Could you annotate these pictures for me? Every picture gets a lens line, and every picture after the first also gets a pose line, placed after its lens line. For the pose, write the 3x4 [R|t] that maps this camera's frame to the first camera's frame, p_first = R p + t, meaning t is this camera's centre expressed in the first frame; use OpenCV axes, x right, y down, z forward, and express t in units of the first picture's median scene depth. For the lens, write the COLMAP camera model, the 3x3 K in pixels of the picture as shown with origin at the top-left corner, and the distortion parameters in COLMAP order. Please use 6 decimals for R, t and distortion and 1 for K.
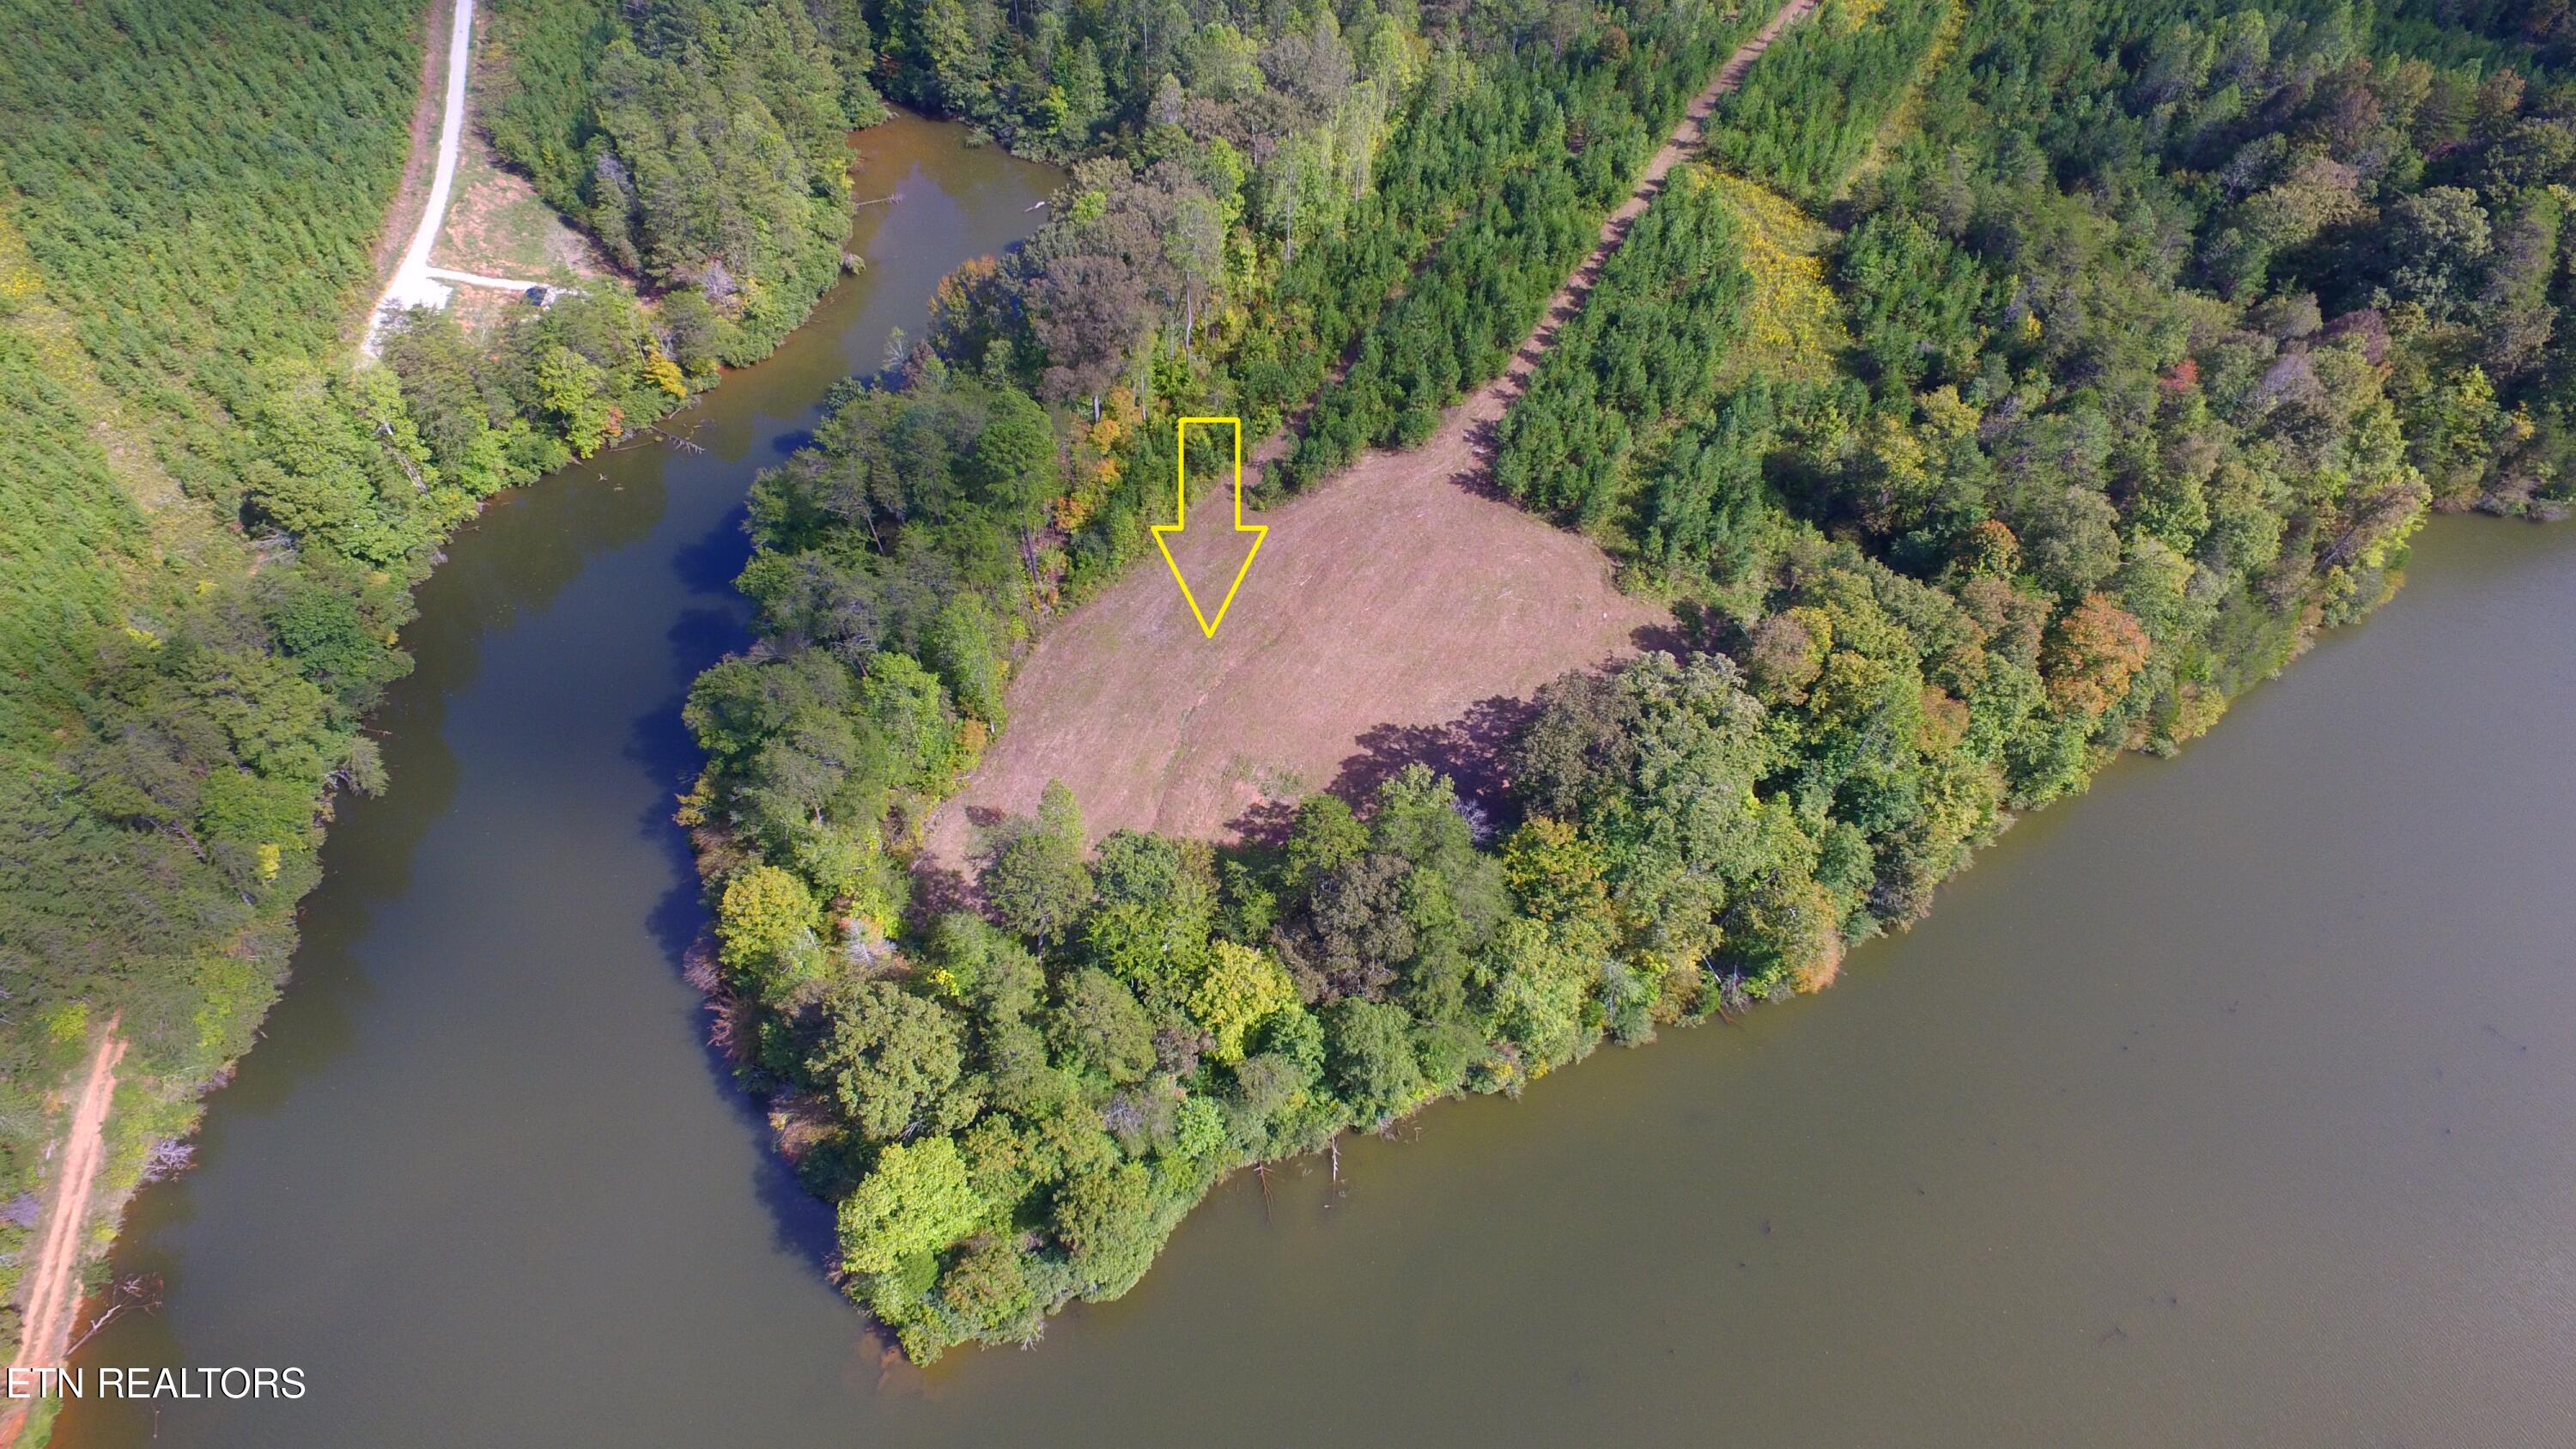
lens RADIAL K [[1579.2, 0, 1296.2], [0, 1579.2, 731.7], [0, 0, 1]] dist [-0.000842, 0.001046]
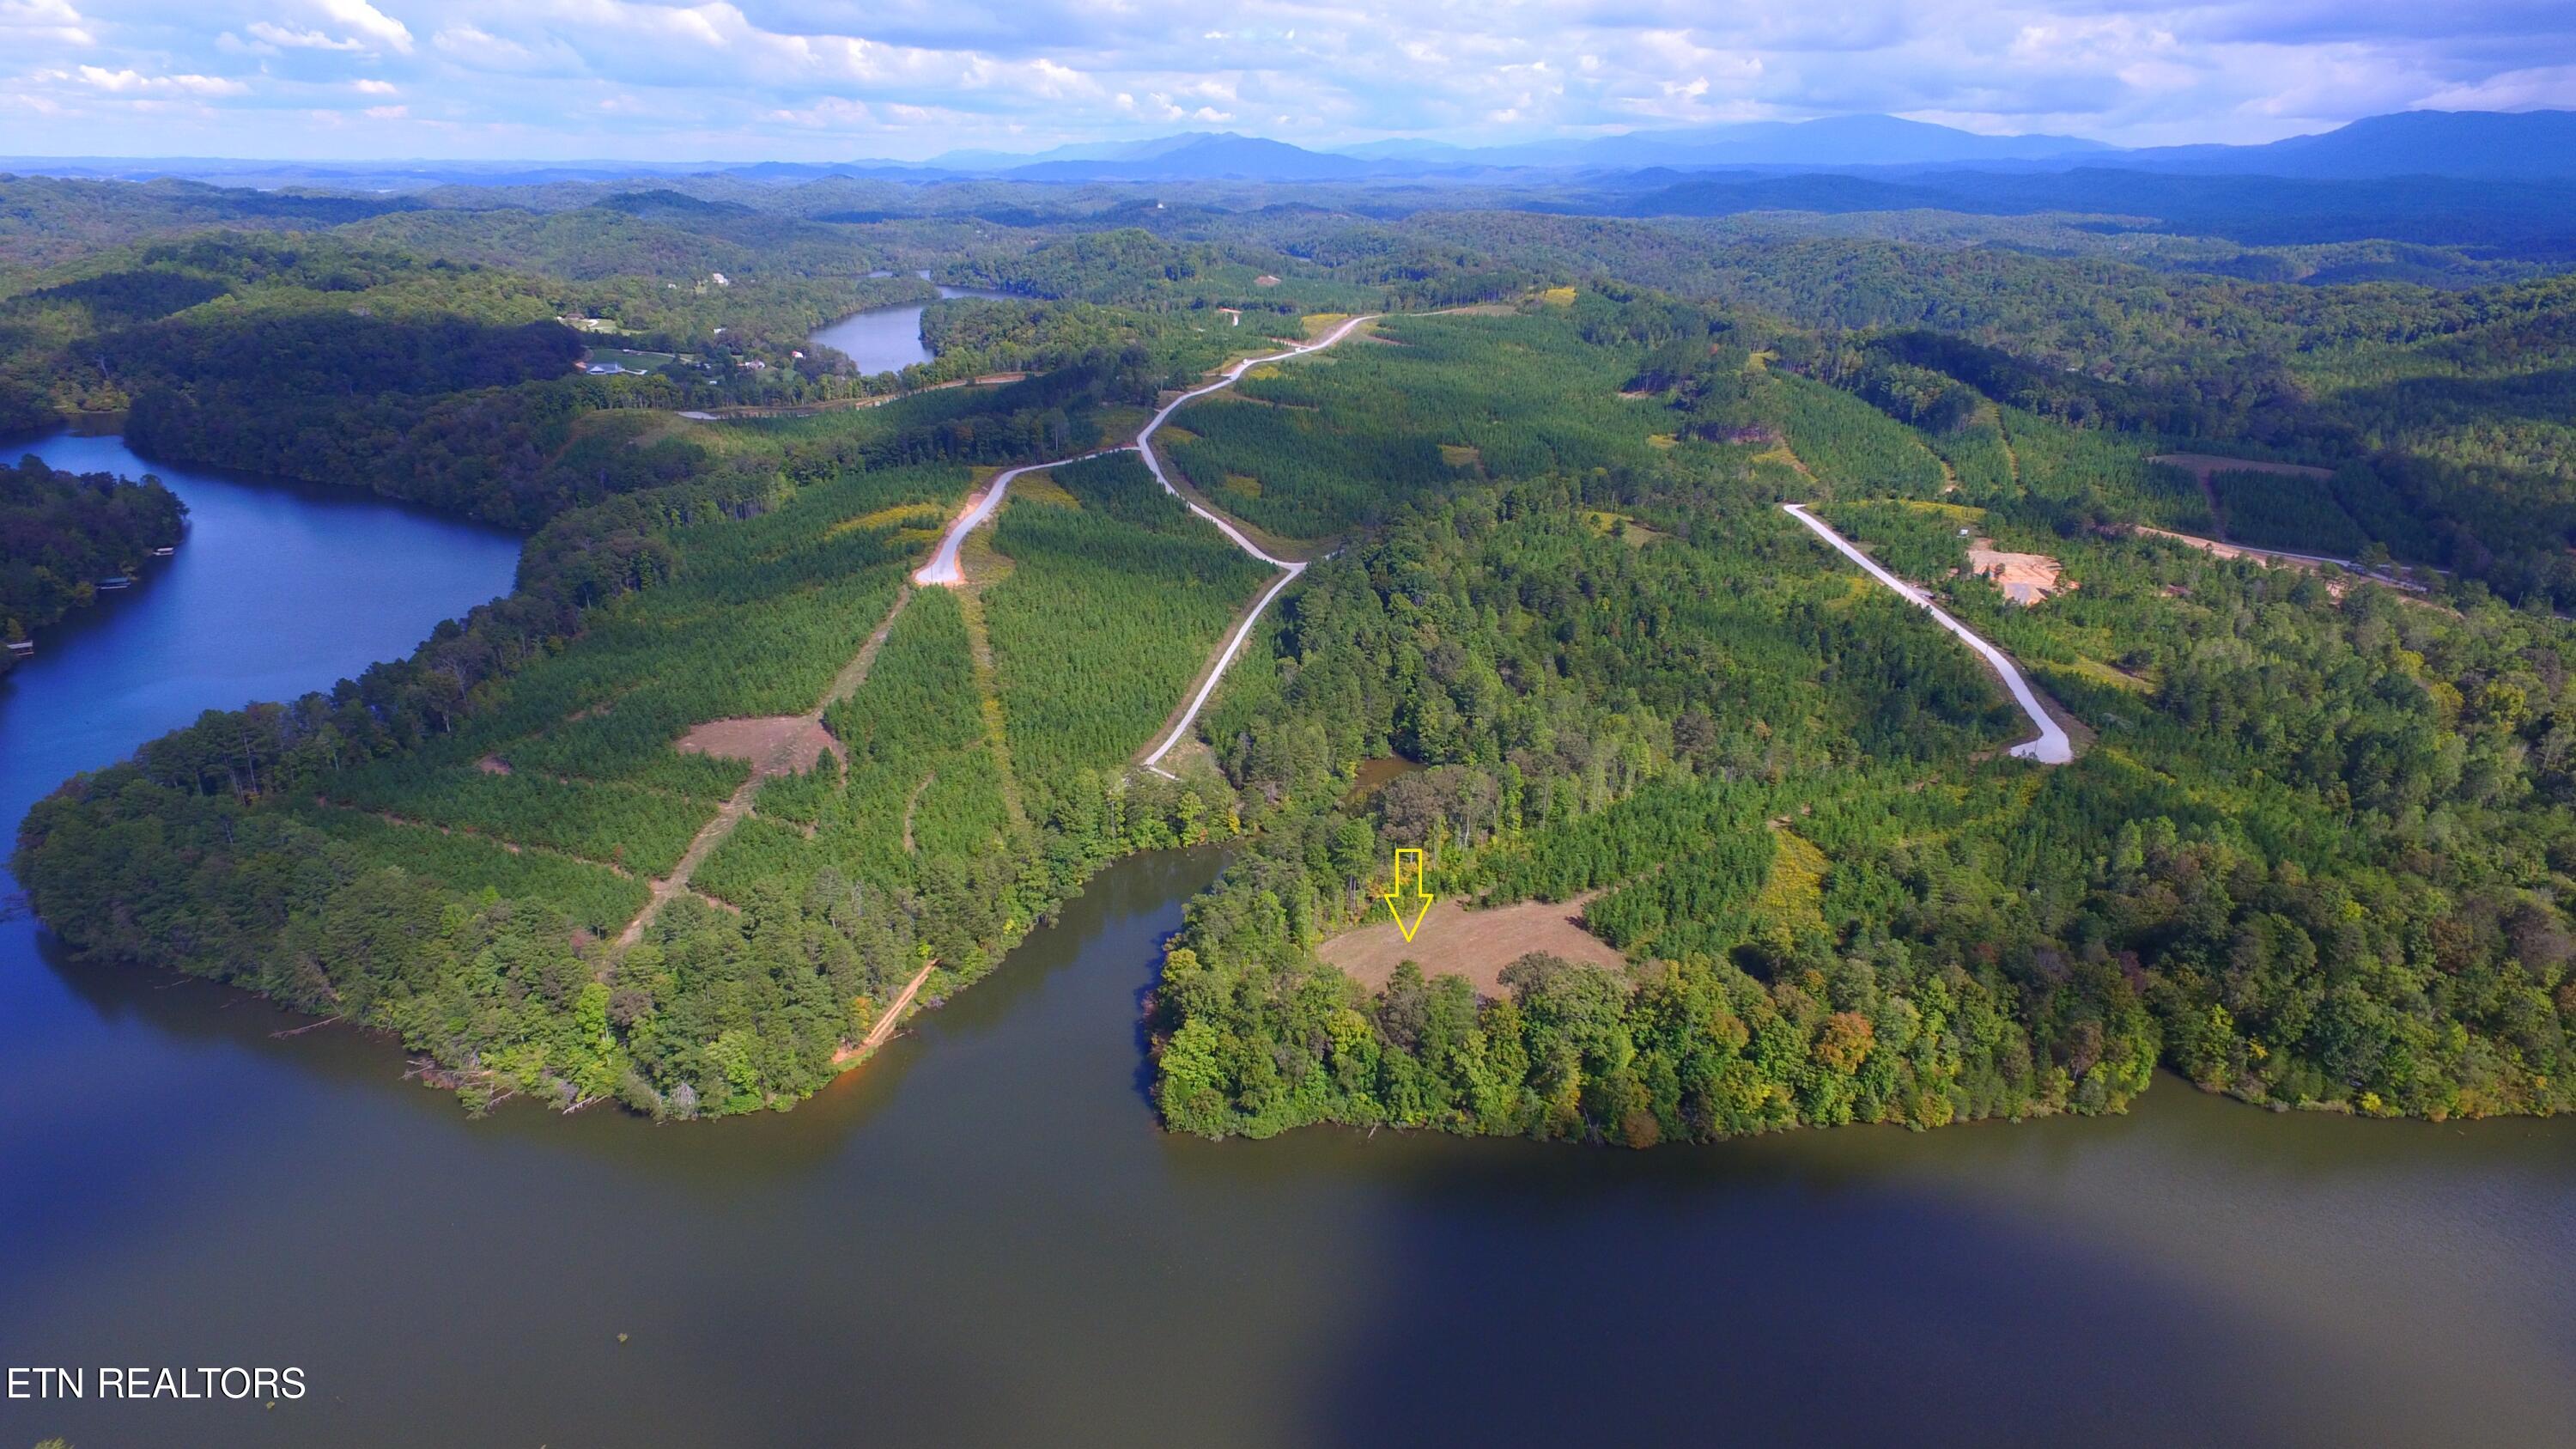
lens RADIAL K [[1579.2, 0, 1277.0], [0, 1579.2, 737.7], [0, 0, 1]] dist [-0.000842, 0.001046]
pose [[0.898040, 0.149357, -0.413784, 0.518540], [-0.331153, 0.848701, -0.412365, 0.540035], [0.289589, 0.507346, 0.811627, -0.759142]]
